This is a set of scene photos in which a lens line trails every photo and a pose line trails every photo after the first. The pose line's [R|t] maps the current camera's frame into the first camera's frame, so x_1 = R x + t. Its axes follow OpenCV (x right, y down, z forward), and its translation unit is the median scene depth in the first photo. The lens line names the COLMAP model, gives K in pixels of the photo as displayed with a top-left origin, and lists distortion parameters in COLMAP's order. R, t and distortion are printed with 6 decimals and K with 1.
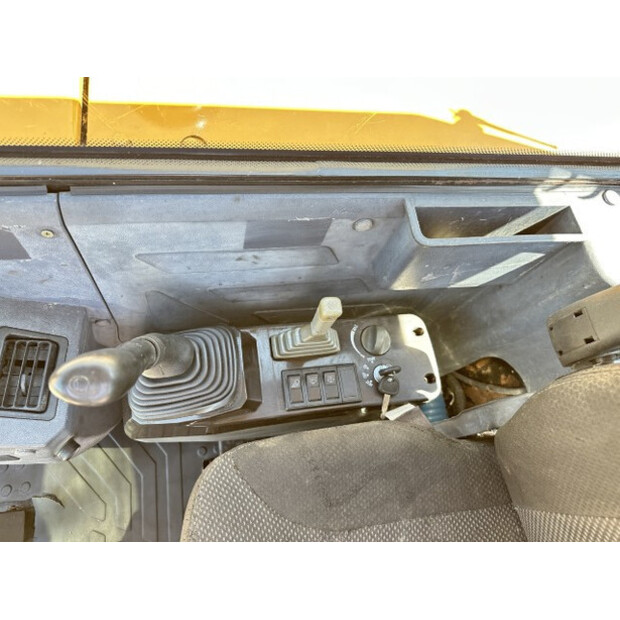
lens RADIAL K [[444.2, 0, 310.0], [0, 444.2, 310.0], [0, 0, 1]] dist [-0.033550, -0.002941]
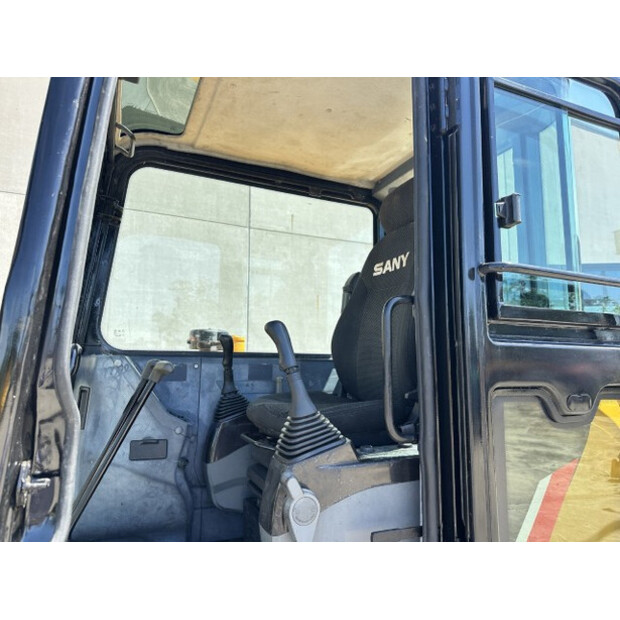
lens RADIAL K [[444.2, 0, 310.0], [0, 444.2, 310.0], [0, 0, 1]] dist [-0.033550, -0.002941]
pose [[0.953243, -0.140458, 0.267582, -0.519634], [0.297337, 0.277593, -0.913528, 2.837786], [0.054034, 0.950375, 0.306377, -0.454703]]
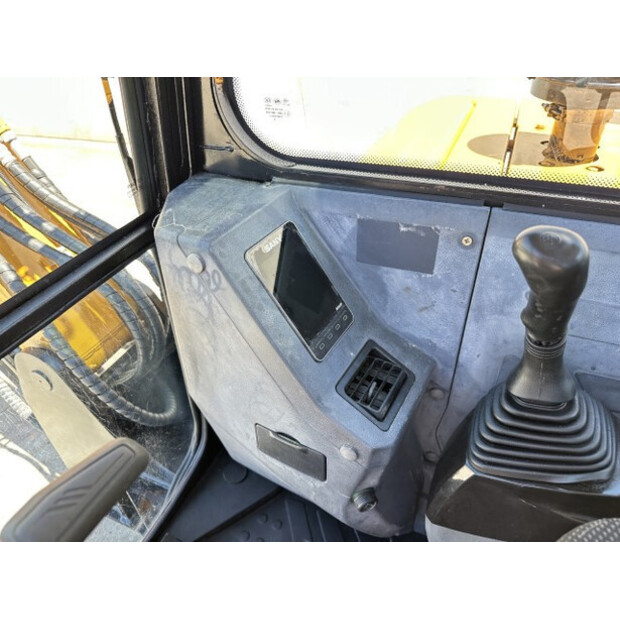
lens RADIAL K [[444.2, 0, 310.0], [0, 444.2, 310.0], [0, 0, 1]] dist [-0.033550, -0.002941]
pose [[0.808408, 0.138419, -0.572116, -0.205891], [-0.415502, 0.822651, -0.388076, 0.492525], [0.416935, 0.551439, 0.722551, 0.080410]]
